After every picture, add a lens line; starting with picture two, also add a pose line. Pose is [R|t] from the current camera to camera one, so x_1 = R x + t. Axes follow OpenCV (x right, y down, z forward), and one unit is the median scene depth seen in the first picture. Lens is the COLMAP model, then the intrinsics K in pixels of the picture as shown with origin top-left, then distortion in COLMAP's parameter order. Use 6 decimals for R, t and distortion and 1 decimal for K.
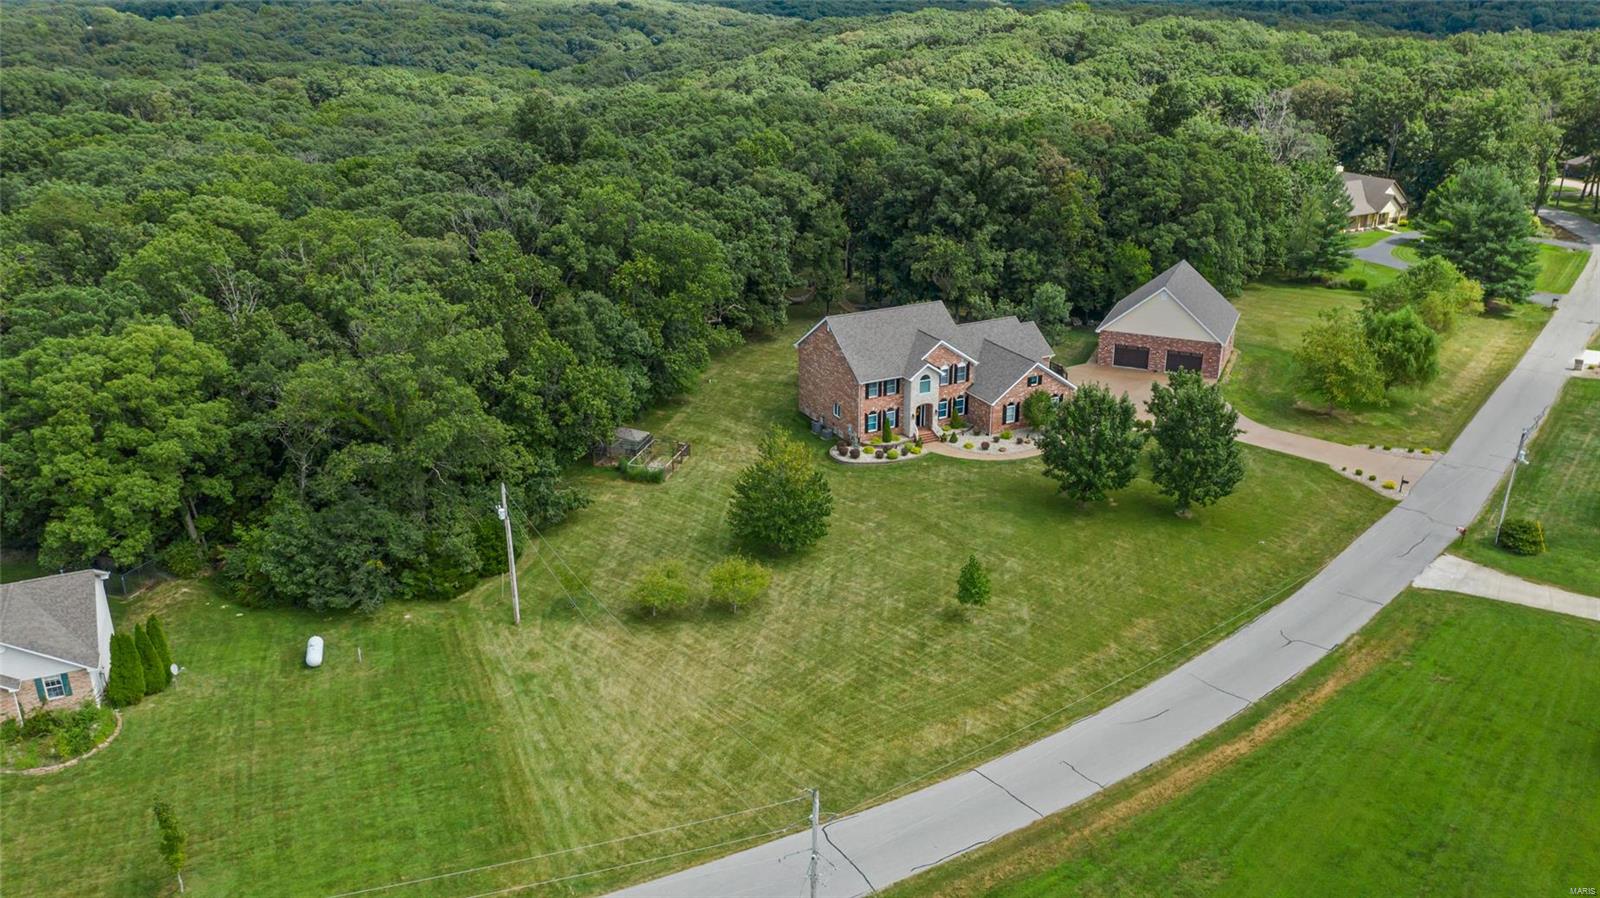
lens RADIAL K [[1282.3, 0, 795.7], [0, 1282.3, 451.9], [0, 0, 1]] dist [0.002237, 0.003674]
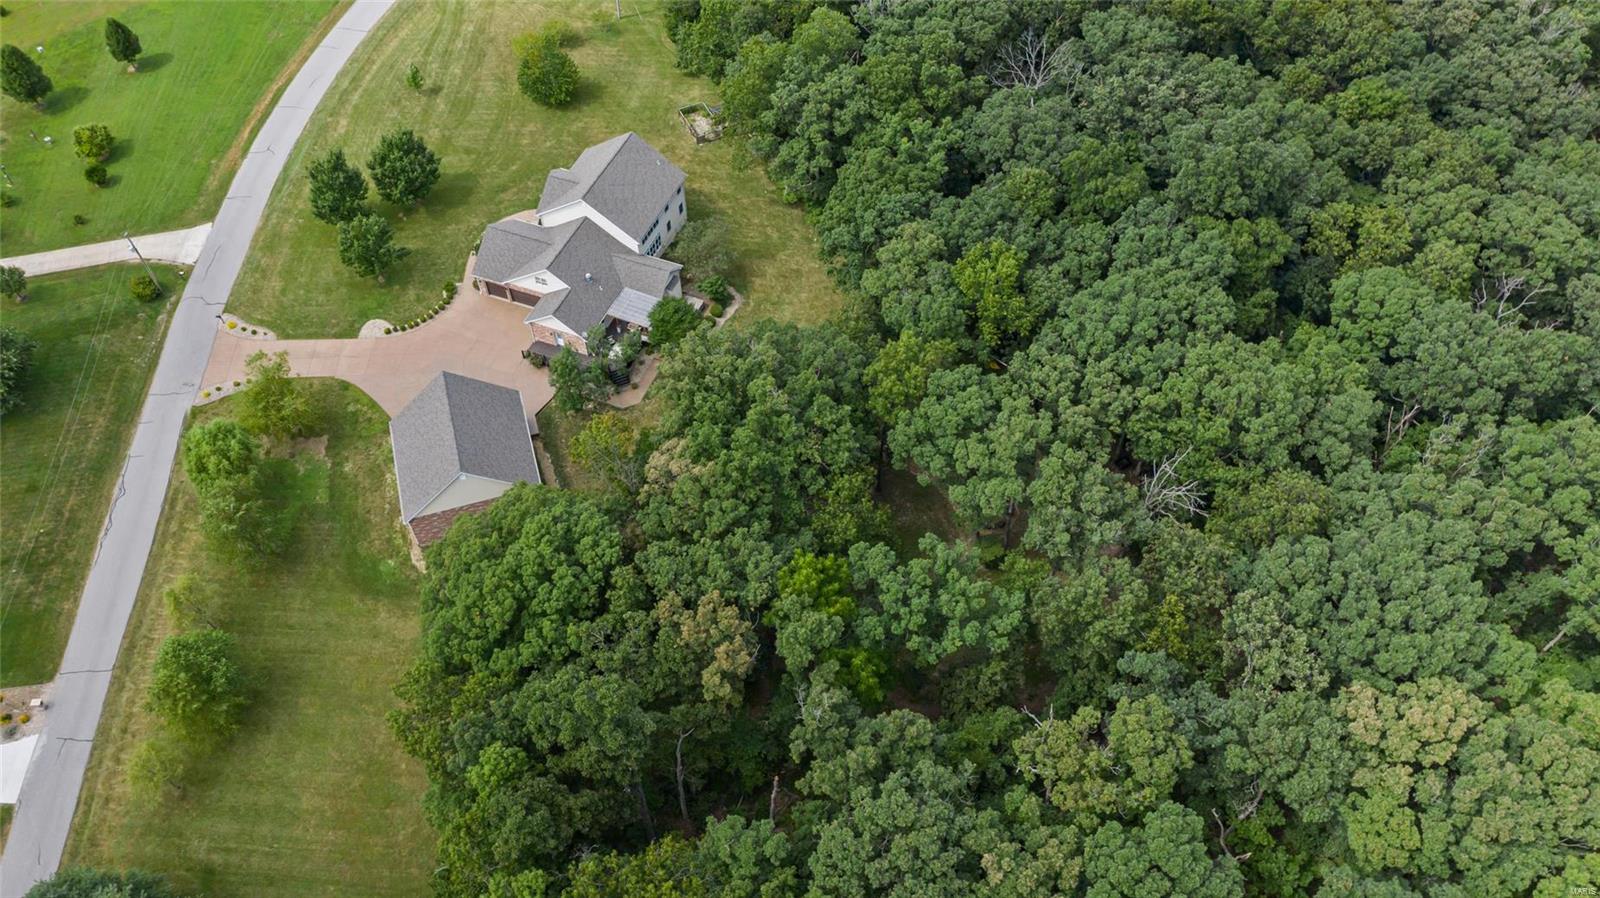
lens RADIAL K [[1299.5, 0, 800.9], [0, 1299.5, 416.8], [0, 0, 1]] dist [0.006553, -0.001910]
pose [[-0.749622, 0.520504, -0.408830, 0.480929], [-0.224637, 0.380947, 0.896893, -1.000367], [0.622579, 0.764170, -0.168643, 1.294315]]
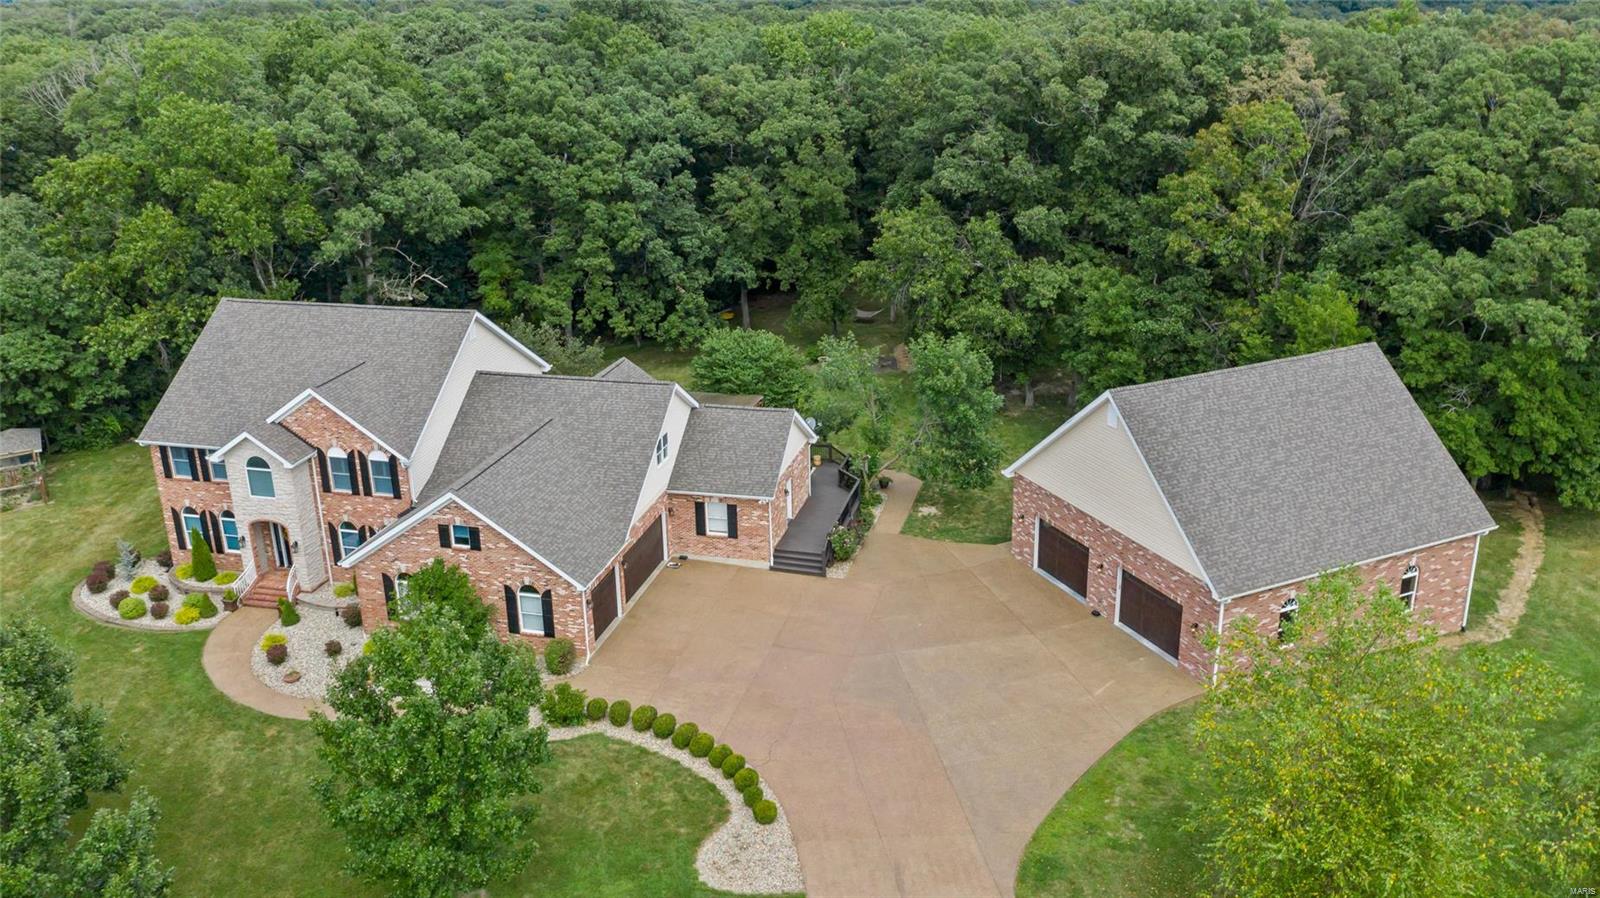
lens RADIAL K [[1313.5, 0, 794.8], [0, 1313.5, 448.5], [0, 0, 1]] dist [0.005314, 0.009699]
pose [[0.750257, 0.220395, -0.623330, 0.431906], [-0.228337, 0.971166, 0.068549, -0.112885], [0.620465, 0.090900, 0.778948, 0.633481]]
